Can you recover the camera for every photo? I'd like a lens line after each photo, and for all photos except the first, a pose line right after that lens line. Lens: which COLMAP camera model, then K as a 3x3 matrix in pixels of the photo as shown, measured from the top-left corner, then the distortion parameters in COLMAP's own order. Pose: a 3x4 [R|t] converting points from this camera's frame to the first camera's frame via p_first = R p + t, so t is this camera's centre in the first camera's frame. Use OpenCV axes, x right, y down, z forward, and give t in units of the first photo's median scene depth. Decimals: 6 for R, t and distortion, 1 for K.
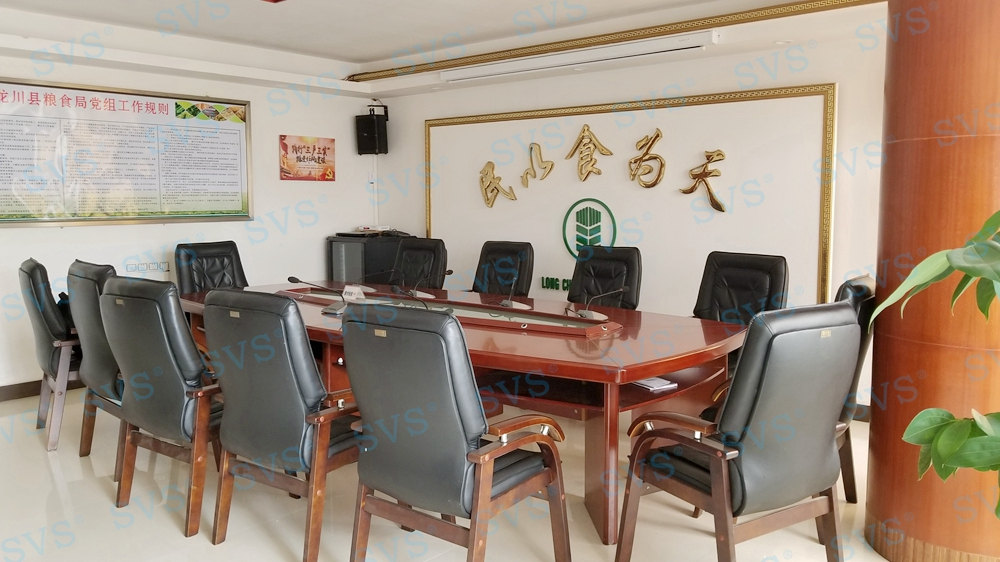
lens RADIAL K [[776.8, 0, 506.7], [0, 776.8, 278.2], [0, 0, 1]] dist [-0.001488, -0.020603]
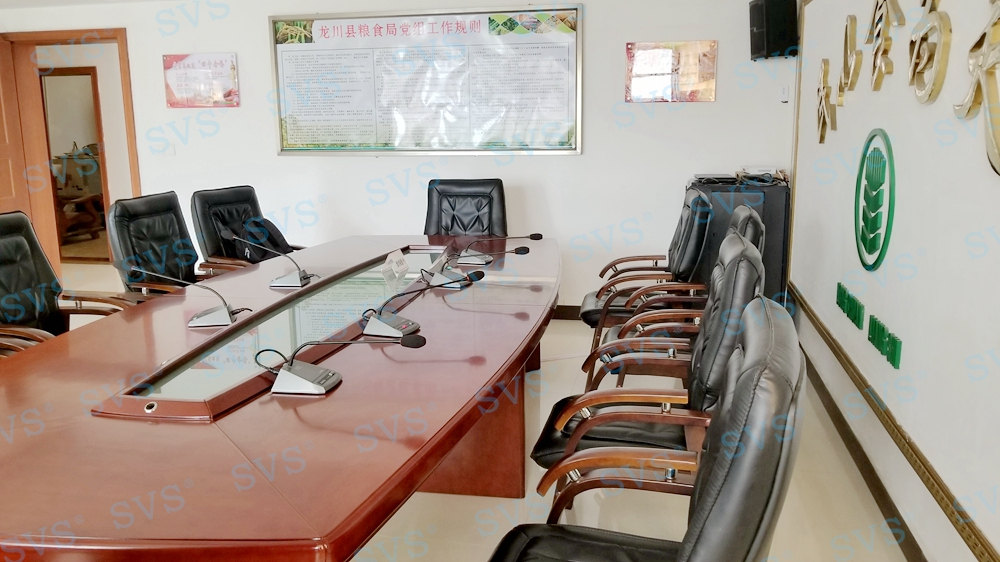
lens RADIAL K [[776.8, 0, 514.6], [0, 776.8, 267.0], [0, 0, 1]] dist [-0.001488, -0.020603]
pose [[0.498374, 0.152380, -0.853466, 0.383354], [-0.079977, 0.988315, 0.129755, -0.063565], [0.863265, 0.003591, 0.504738, 0.583572]]
